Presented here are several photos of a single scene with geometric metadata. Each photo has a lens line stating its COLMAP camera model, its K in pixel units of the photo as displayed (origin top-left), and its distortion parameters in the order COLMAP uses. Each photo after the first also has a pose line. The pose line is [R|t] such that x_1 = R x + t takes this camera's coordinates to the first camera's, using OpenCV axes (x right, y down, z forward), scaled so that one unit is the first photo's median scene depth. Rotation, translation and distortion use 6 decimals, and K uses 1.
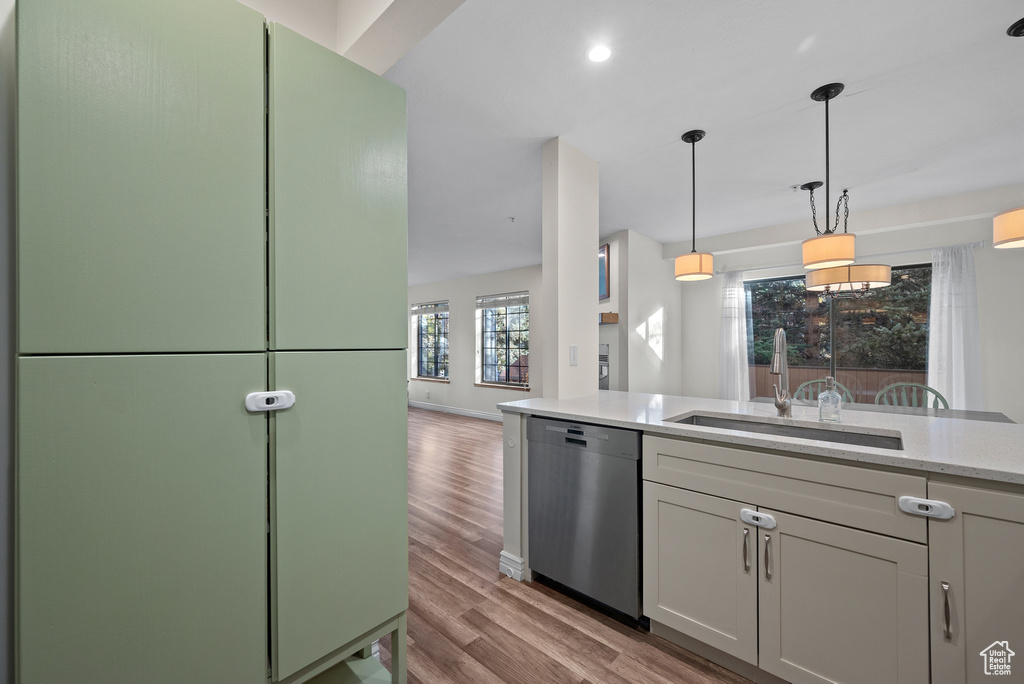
lens RADIAL K [[410.1, 0, 514.8], [0, 410.1, 344.8], [0, 0, 1]] dist [-0.001175, -0.000006]
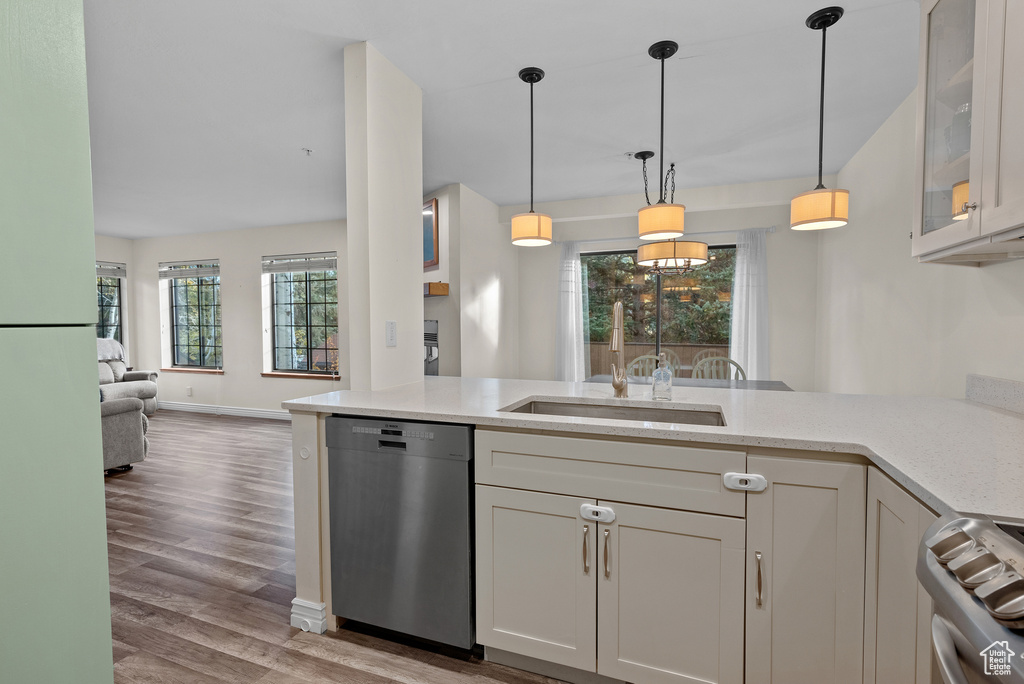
lens RADIAL K [[479.2, 0, 515.2], [0, 479.2, 344.5], [0, 0, 1]] dist [0.000109, -0.000021]
pose [[0.929174, -0.017464, 0.369230, 0.024468], [0.000186, 0.998905, 0.046780, 0.003233], [-0.369643, -0.043398, 0.928160, 0.059884]]
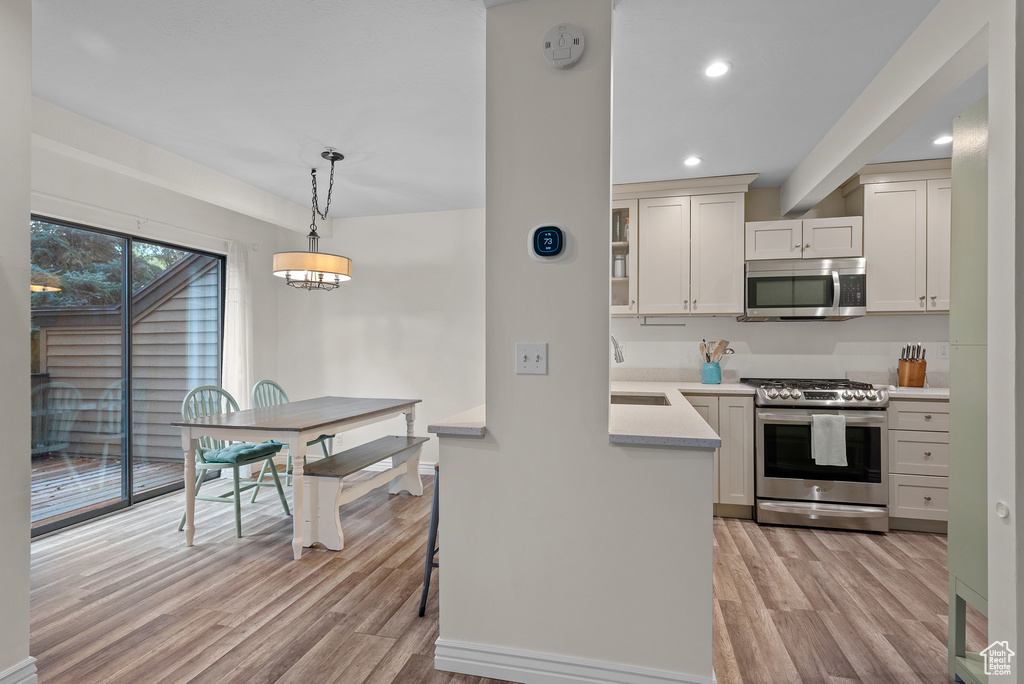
lens RADIAL K [[499.0, 0, 513.3], [0, 499.0, 346.2], [0, 0, 1]] dist [0.000106, 0.000359]
pose [[-0.474874, -0.003763, 0.880046, -0.468275], [-0.007602, 0.999971, 0.000174, 0.011511], [-0.880021, -0.006608, -0.474889, 1.409951]]
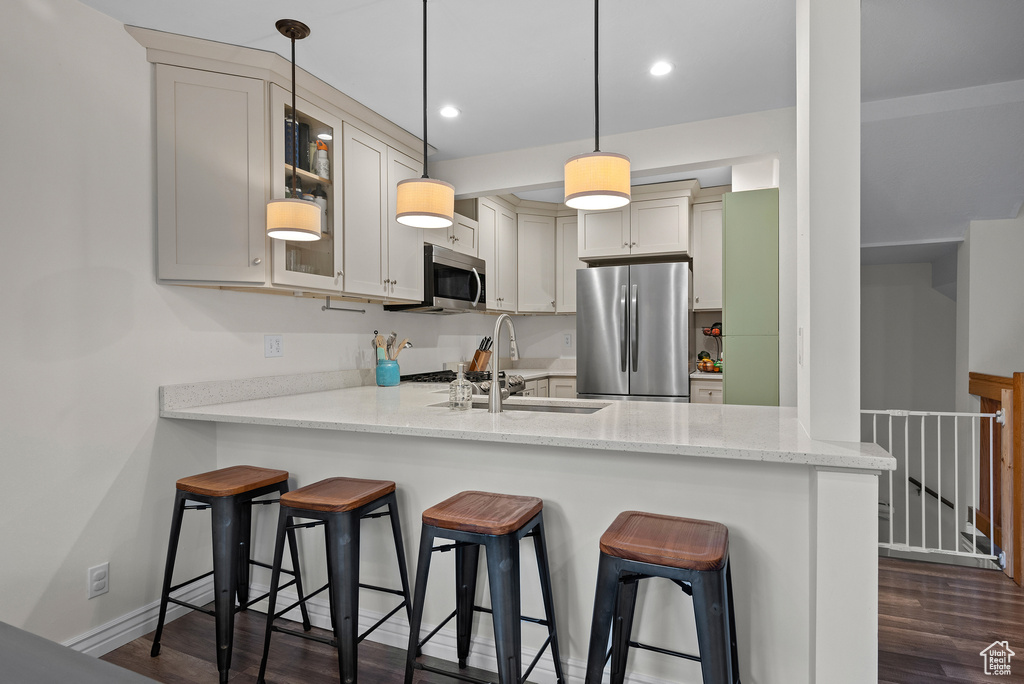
lens RADIAL K [[538.5, 0, 512.0], [0, 538.5, 342.0], [0, 0, 1]] dist [0.002912, 0.000633]
pose [[-0.946031, 0.005800, -0.324024, 0.715730], [0.006487, 0.999978, -0.001039, 0.017411], [0.324011, -0.003085, -0.946048, 1.513252]]
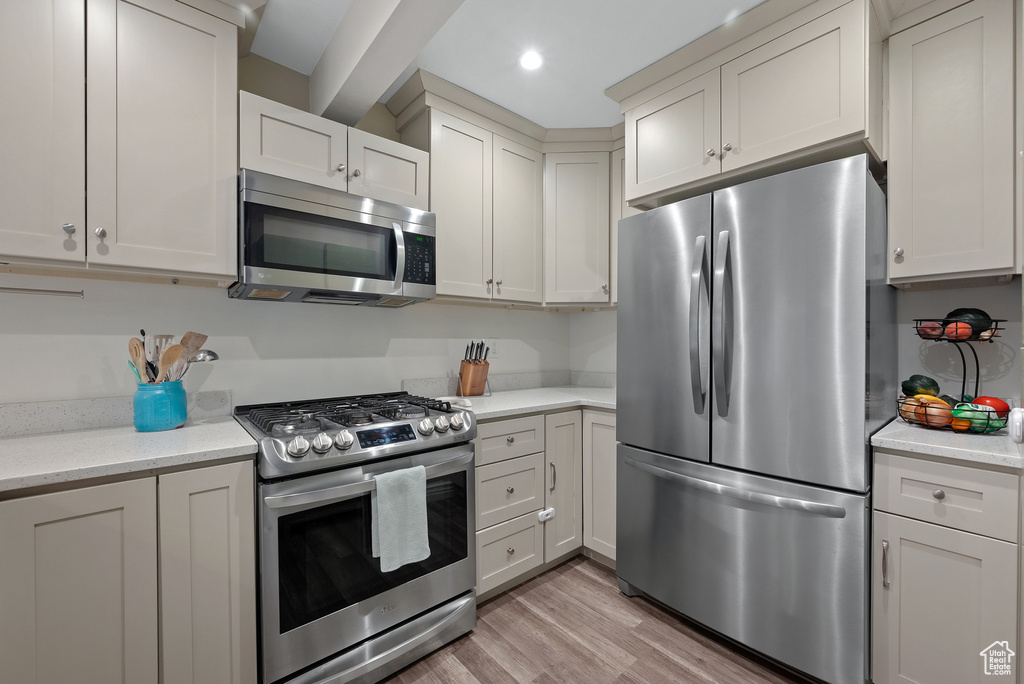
lens RADIAL K [[410.1, 0, 514.8], [0, 410.1, 344.8], [0, 0, 1]] dist [-0.001175, -0.000006]
pose [[-0.993398, -0.001568, 0.114711, 0.032842], [-0.001560, 0.999999, 0.000160, 0.005956], [-0.114711, -0.000020, -0.993399, 0.665041]]
